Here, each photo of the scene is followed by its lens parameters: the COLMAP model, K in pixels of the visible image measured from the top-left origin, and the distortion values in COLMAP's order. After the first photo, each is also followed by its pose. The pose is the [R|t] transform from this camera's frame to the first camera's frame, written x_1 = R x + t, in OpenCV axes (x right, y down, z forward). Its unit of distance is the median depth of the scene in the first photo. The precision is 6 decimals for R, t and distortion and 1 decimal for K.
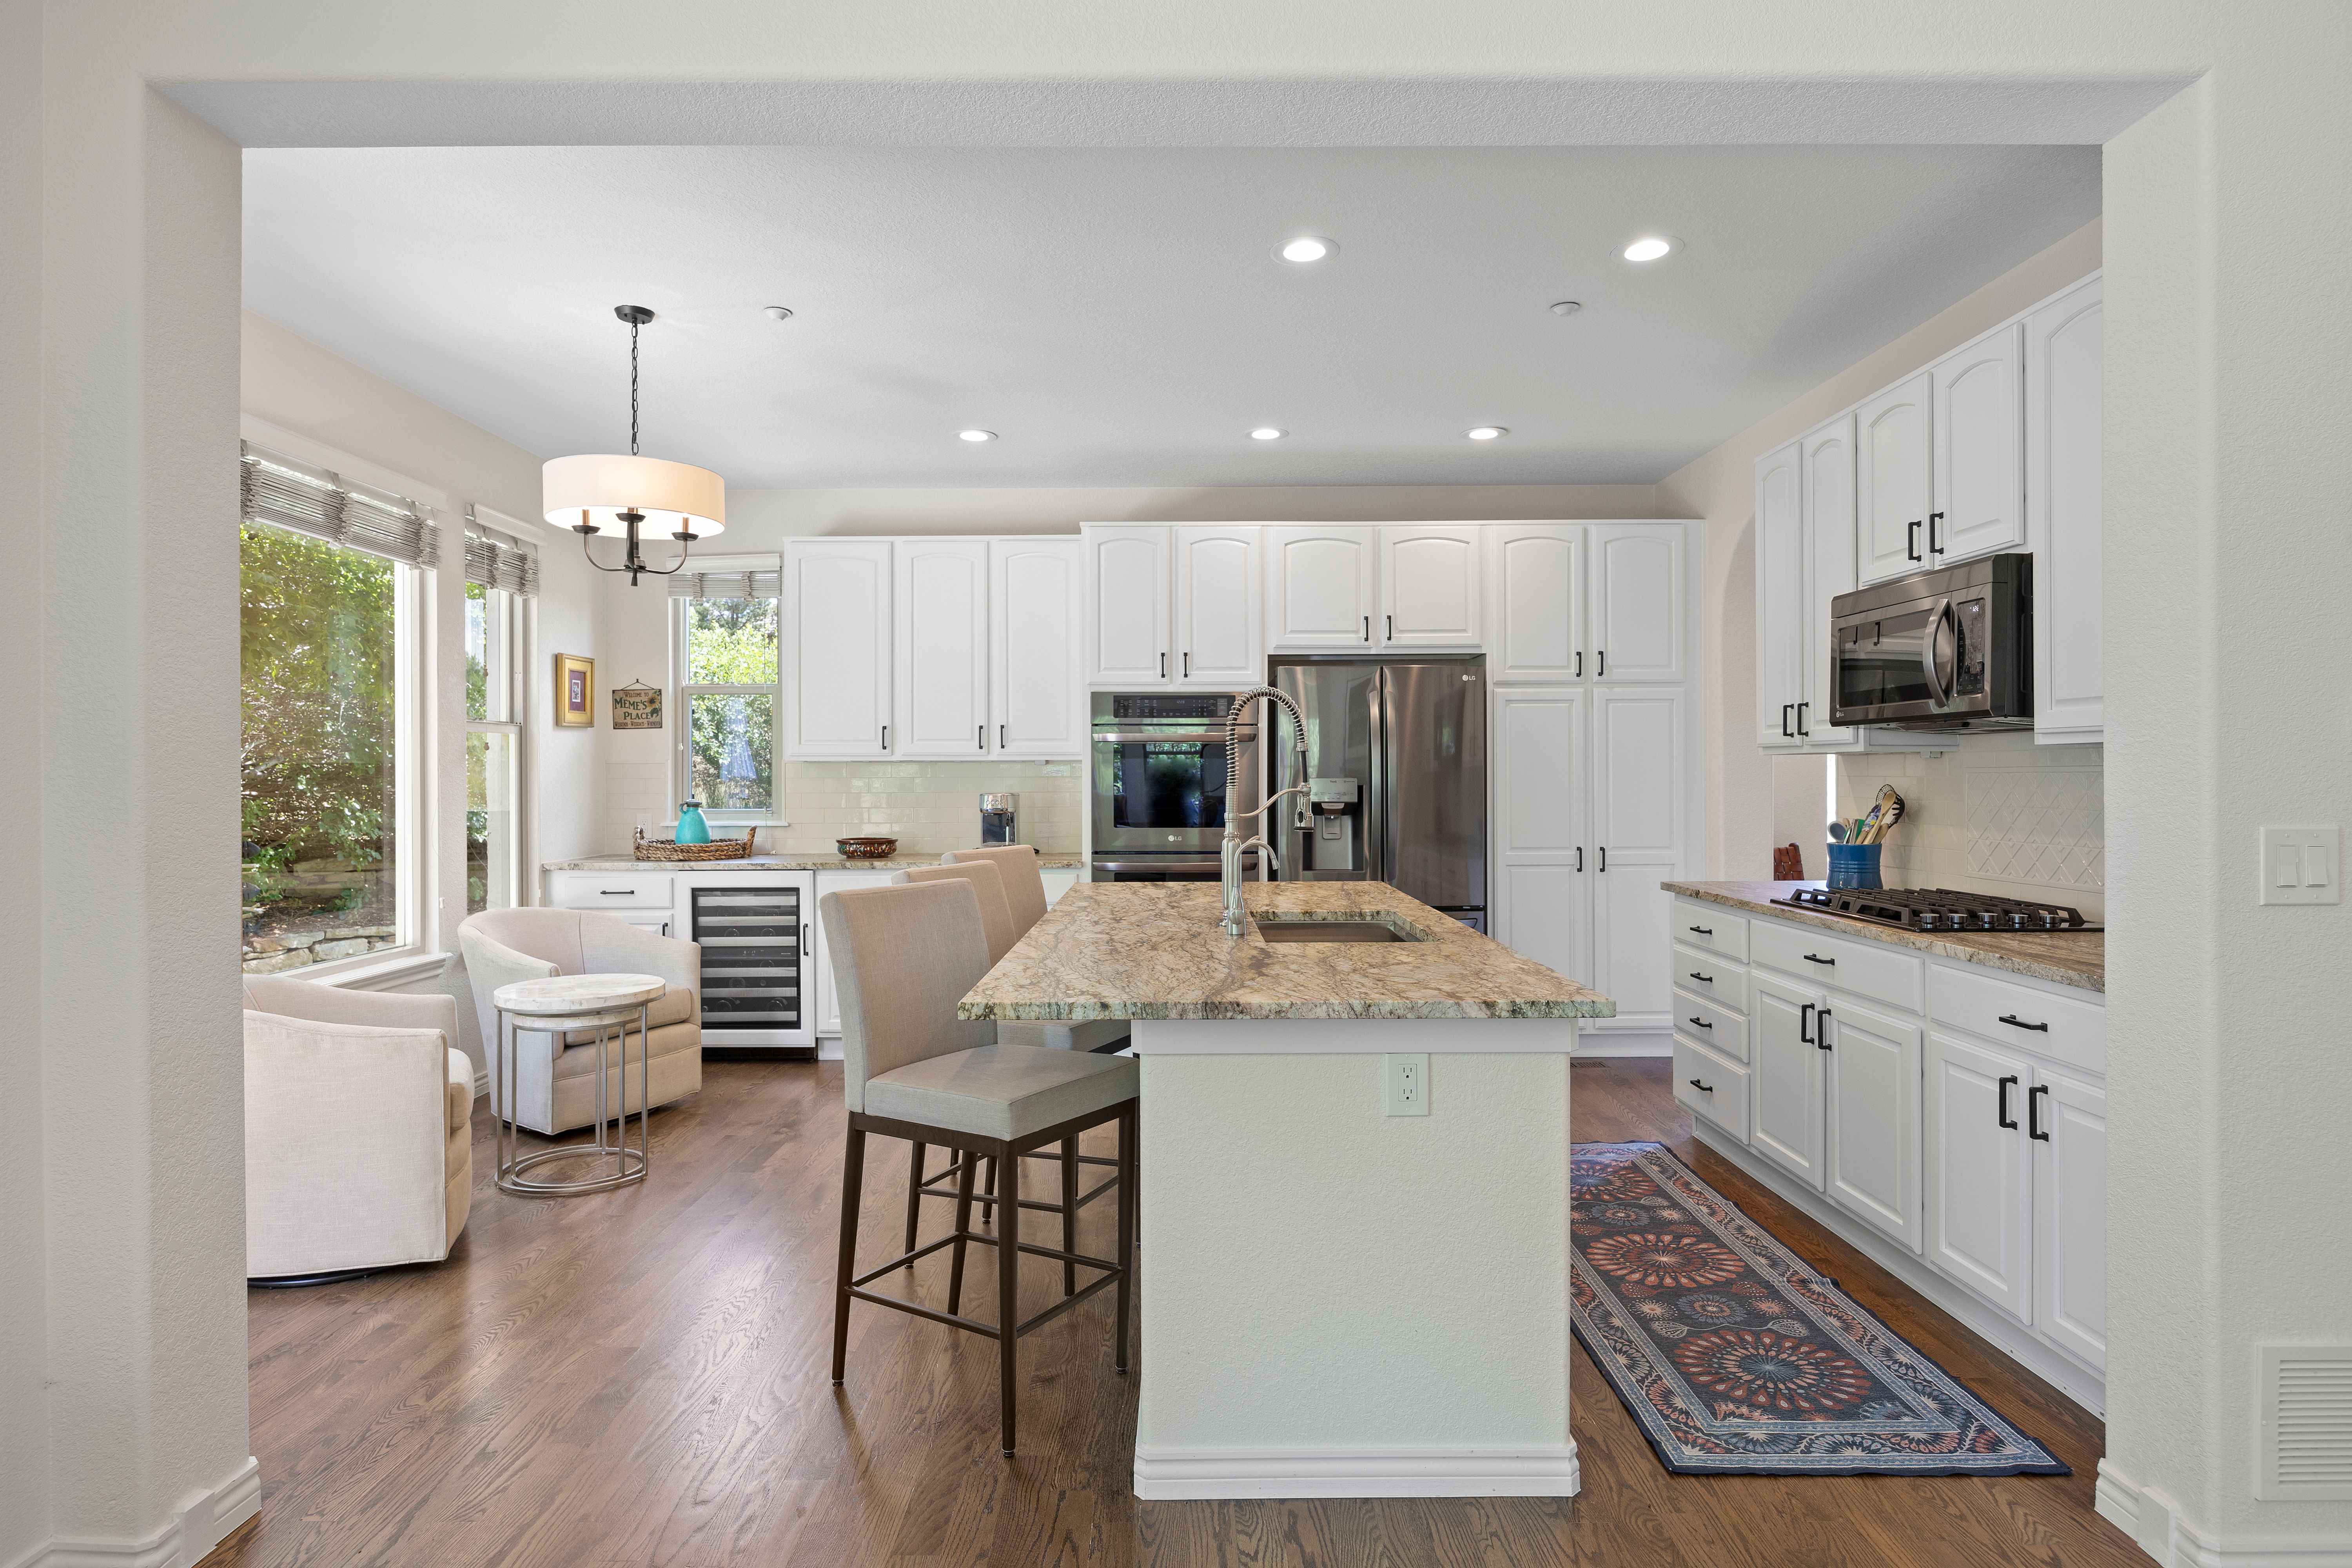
lens RADIAL K [[1245.9, 0, 1175.2], [0, 1245.9, 782.0], [0, 0, 1]] dist [-0.002727, -0.000089]
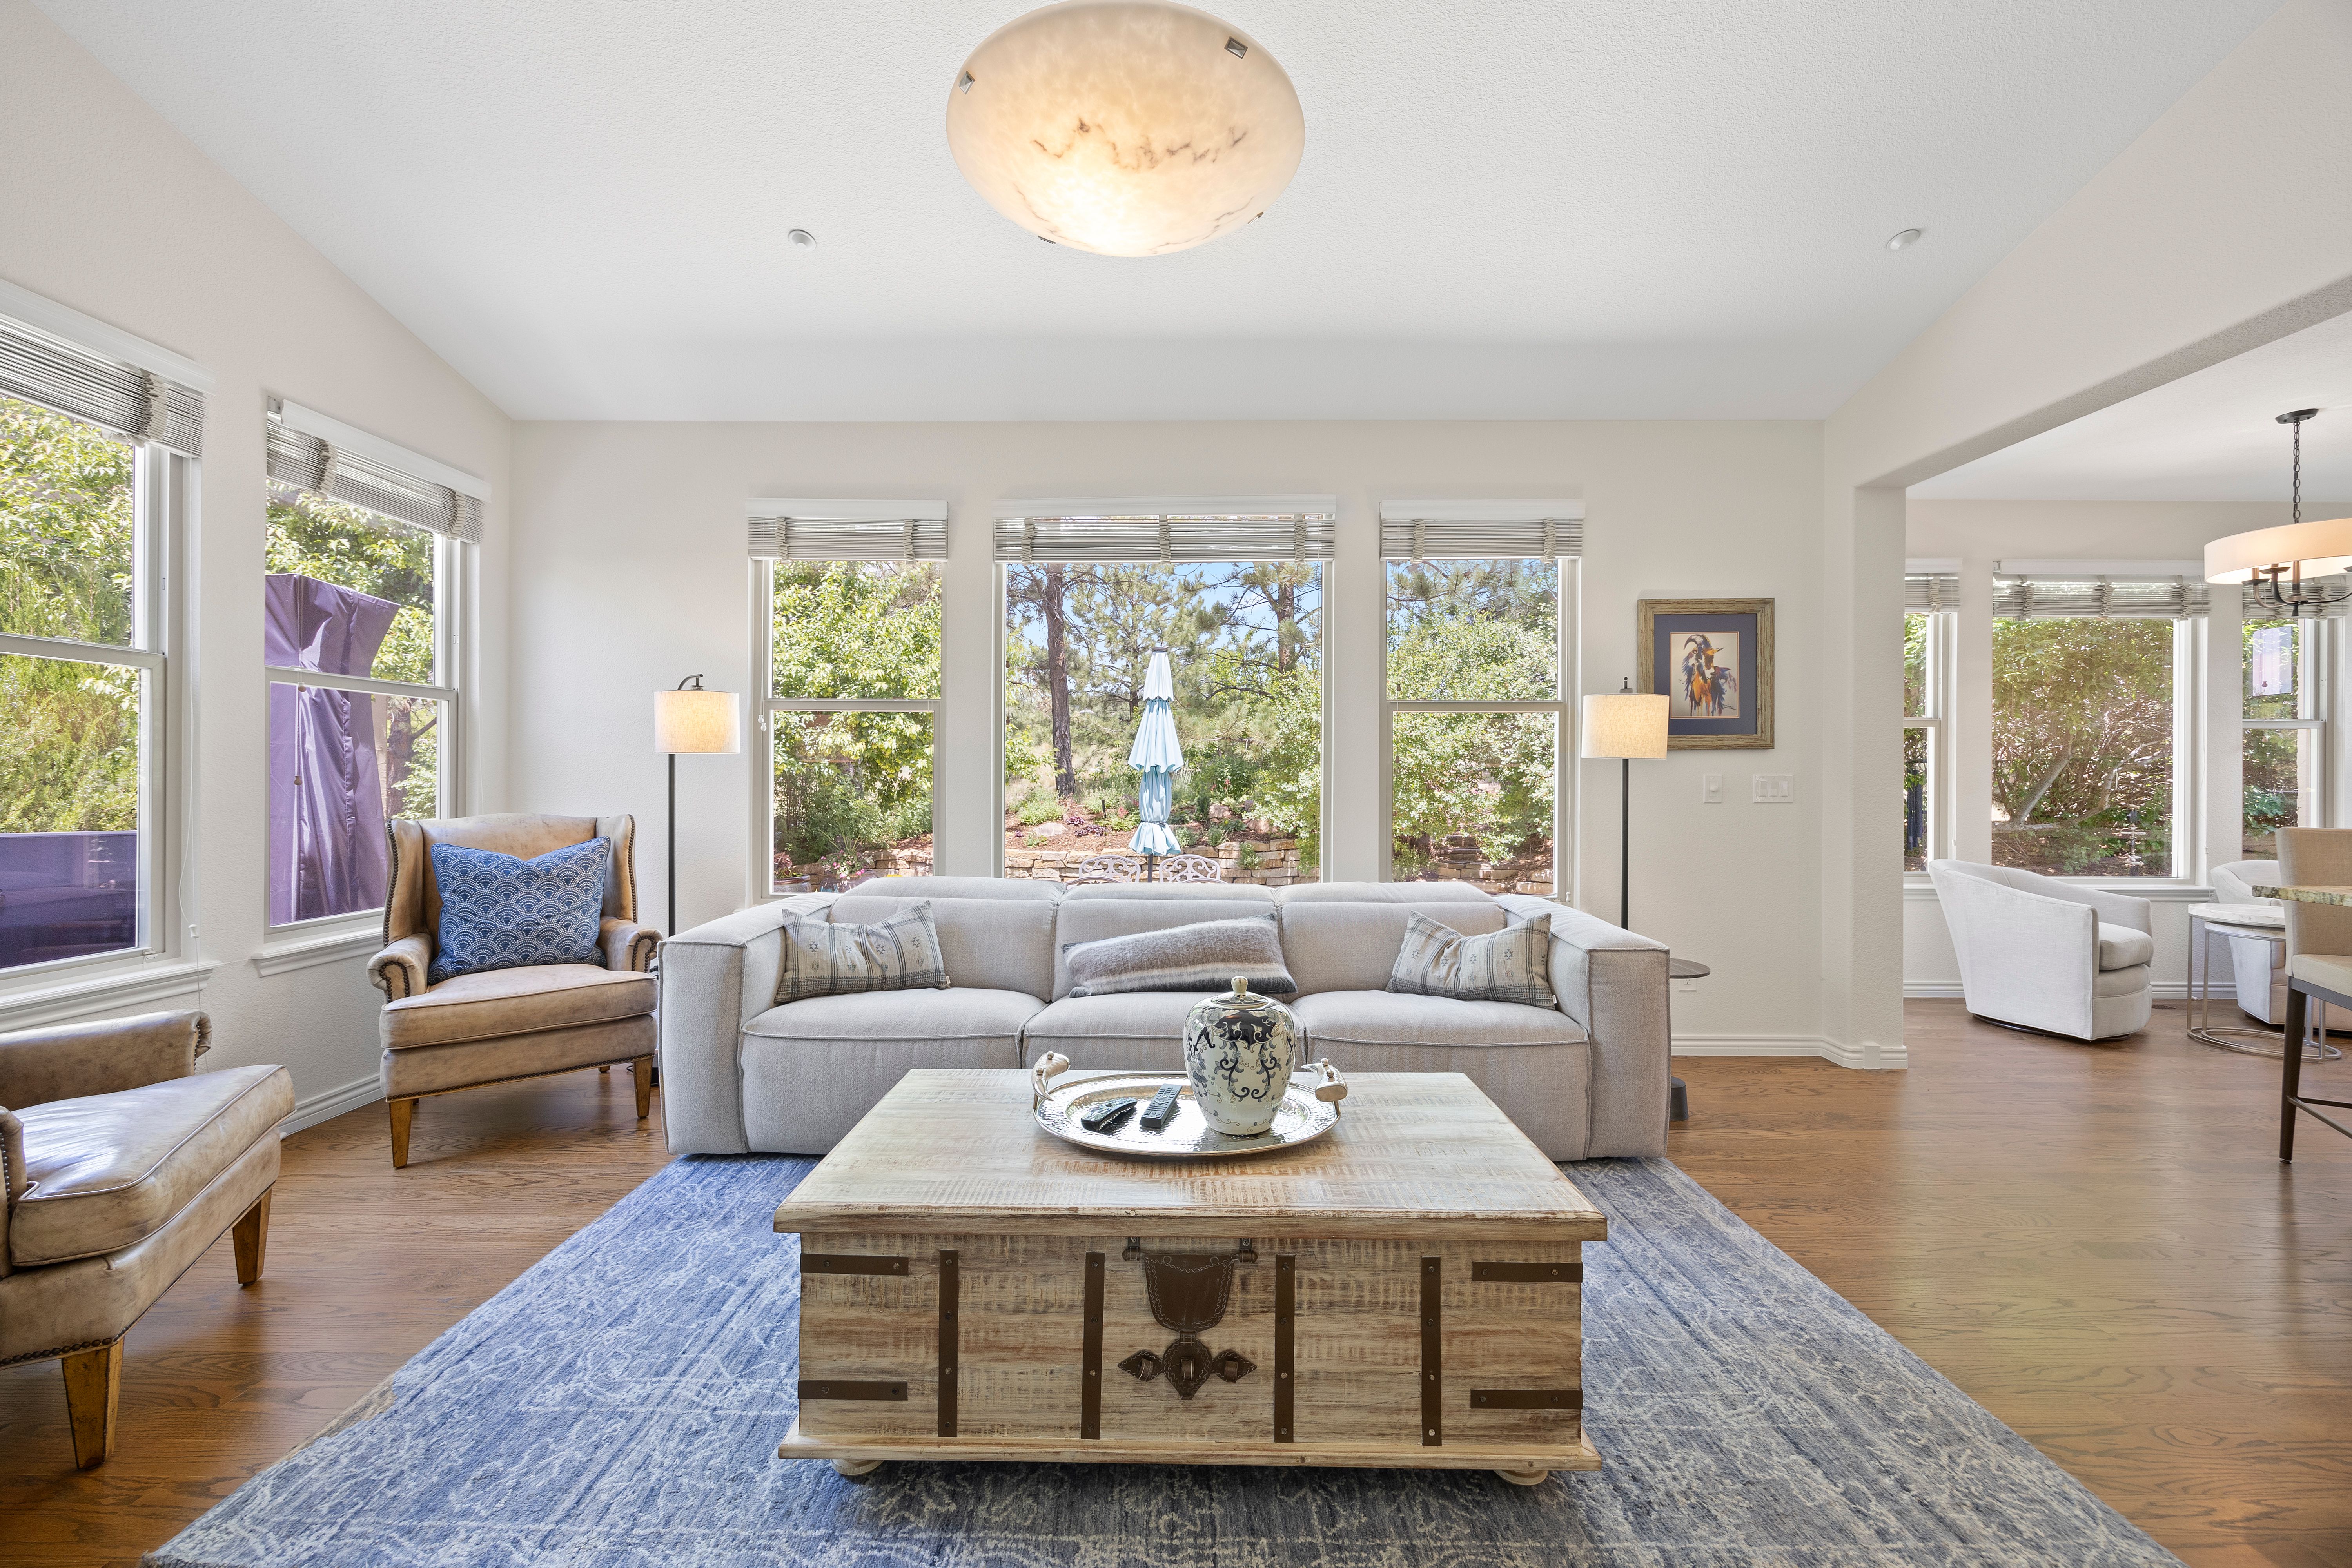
lens RADIAL K [[905.5, 0, 1168.1], [0, 905.5, 784.3], [0, 0, 1]] dist [-0.004818, 0.000816]
pose [[-0.017865, 0.002551, -0.999837, 0.401213], [-0.007856, 0.999966, 0.002692, 0.023083], [0.999810, 0.007903, -0.017844, -0.147528]]
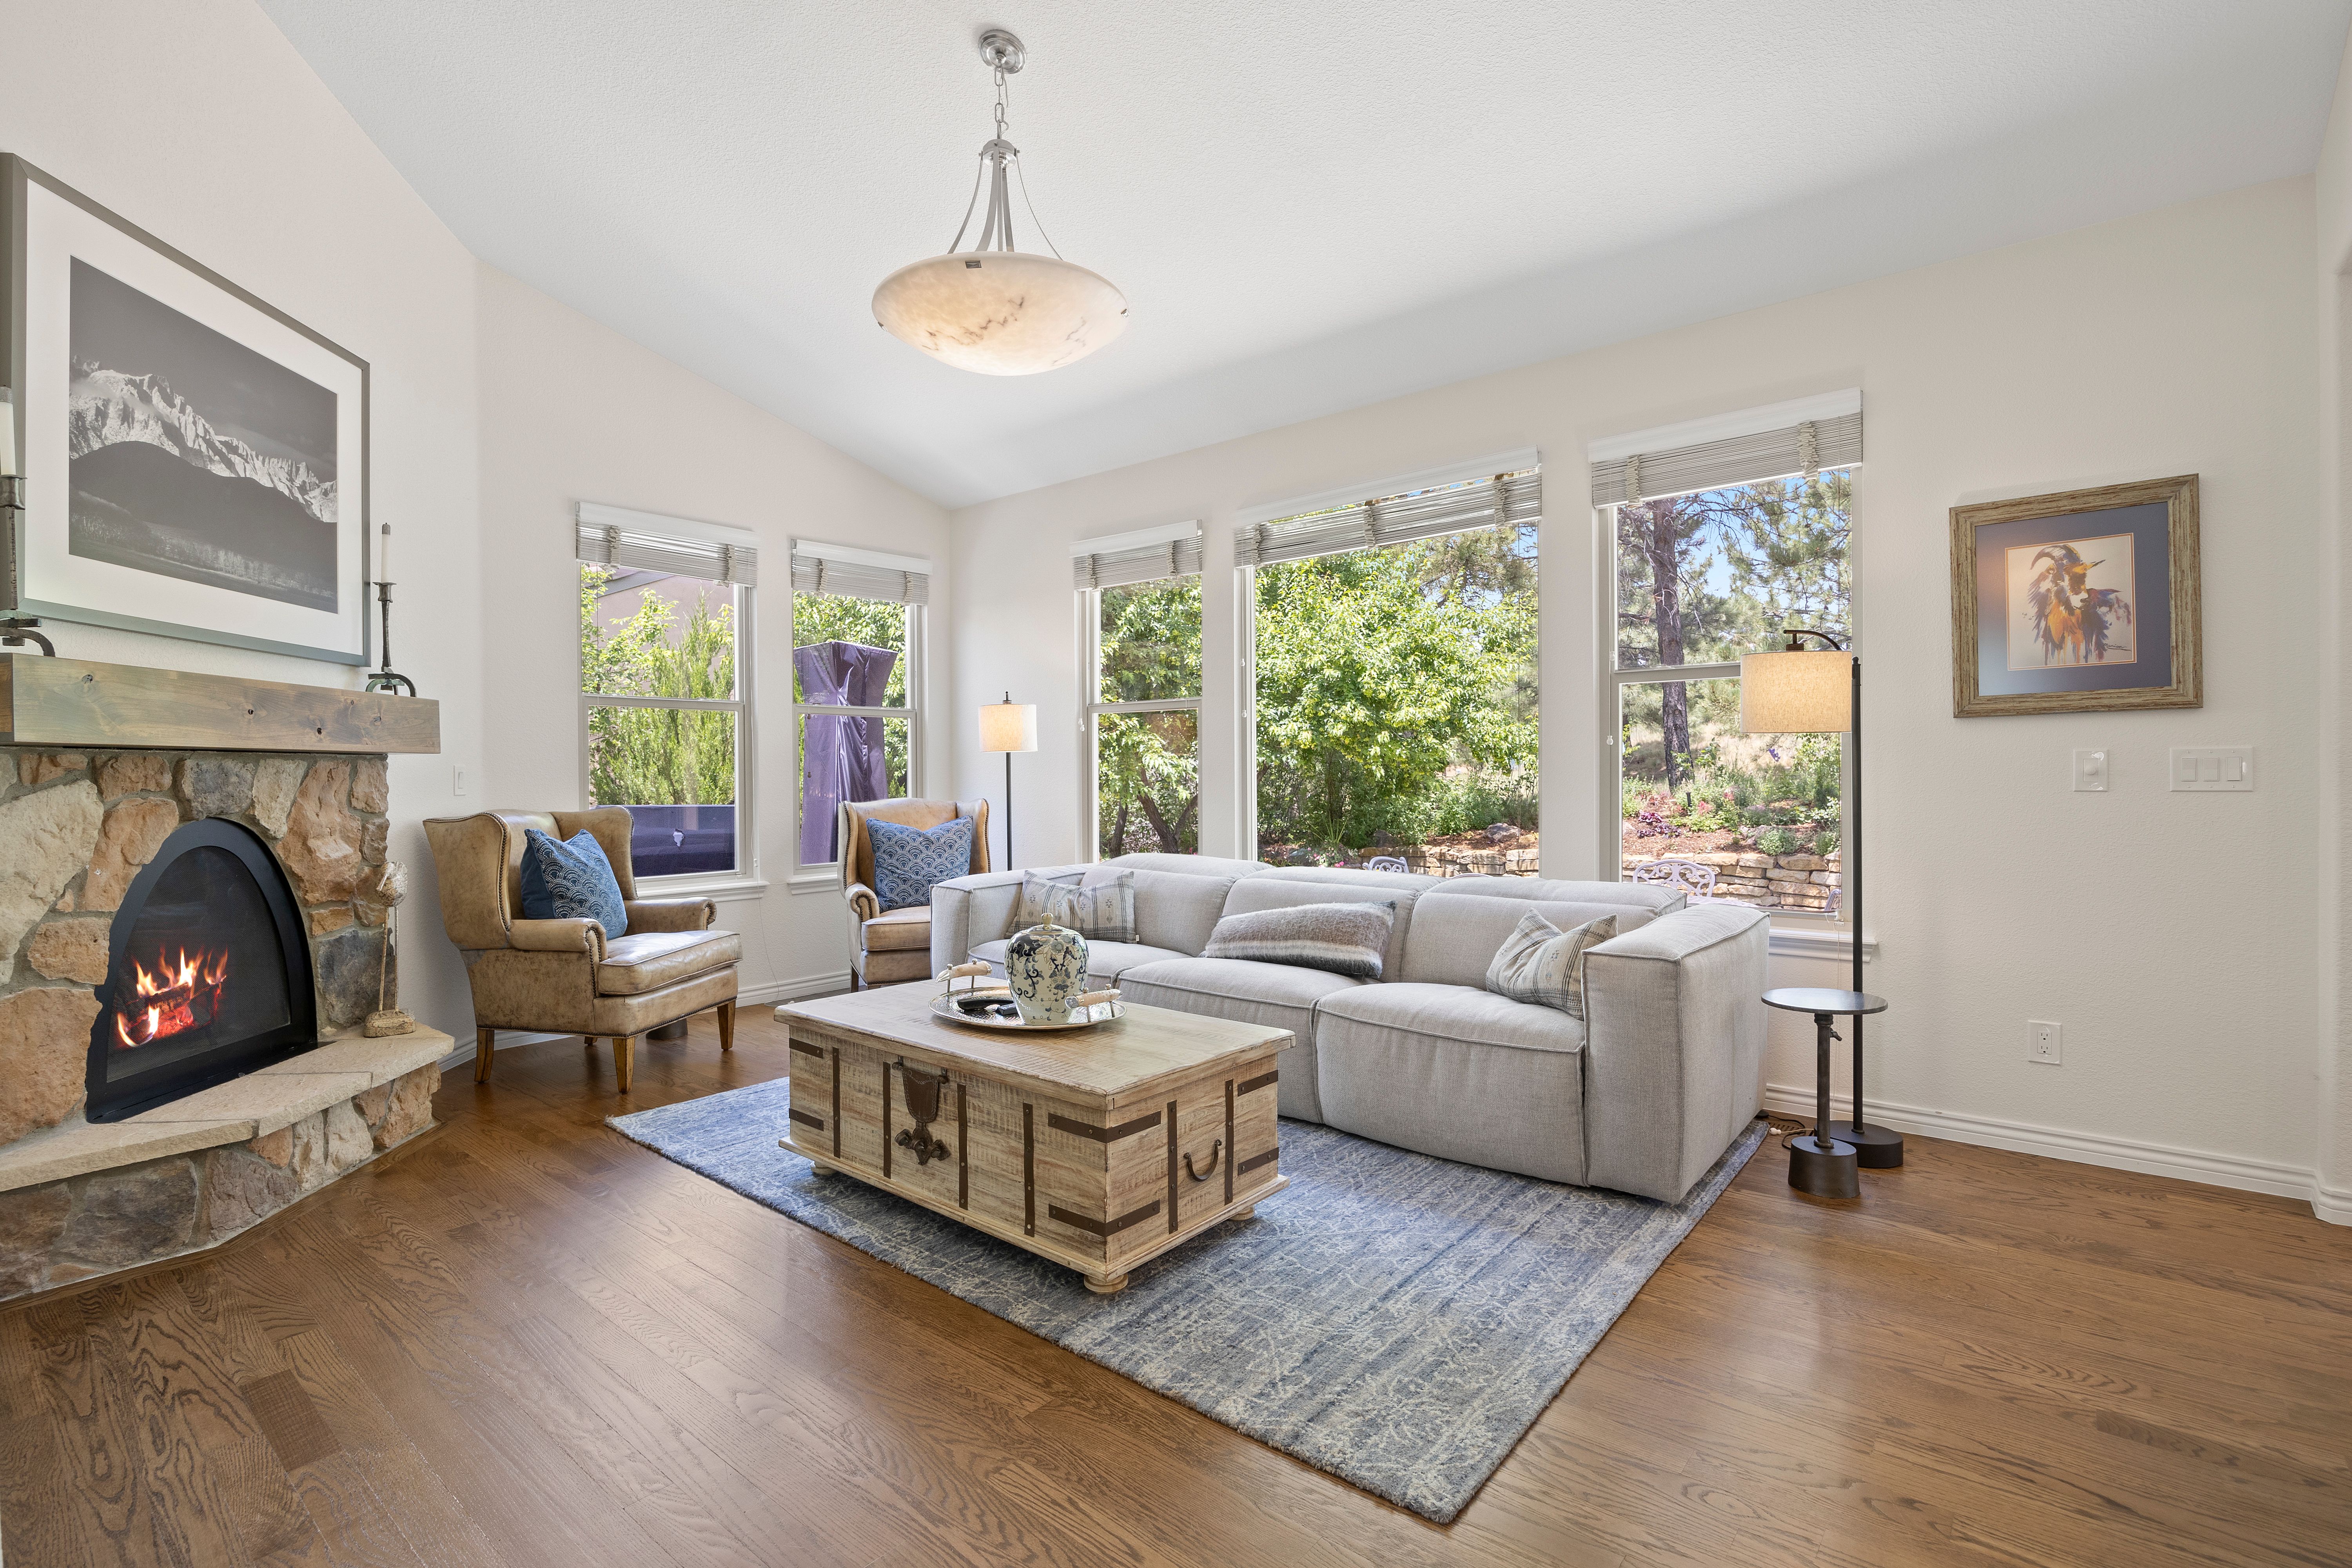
lens RADIAL K [[1095.9, 0, 1162.2], [0, 1095.9, 787.9], [0, 0, 1]] dist [-0.018883, 0.001226]
pose [[-0.656391, 0.013891, -0.754293, 0.441617], [0.003706, 0.999878, 0.015188, 0.024079], [0.754411, 0.007174, -0.656363, 0.286879]]
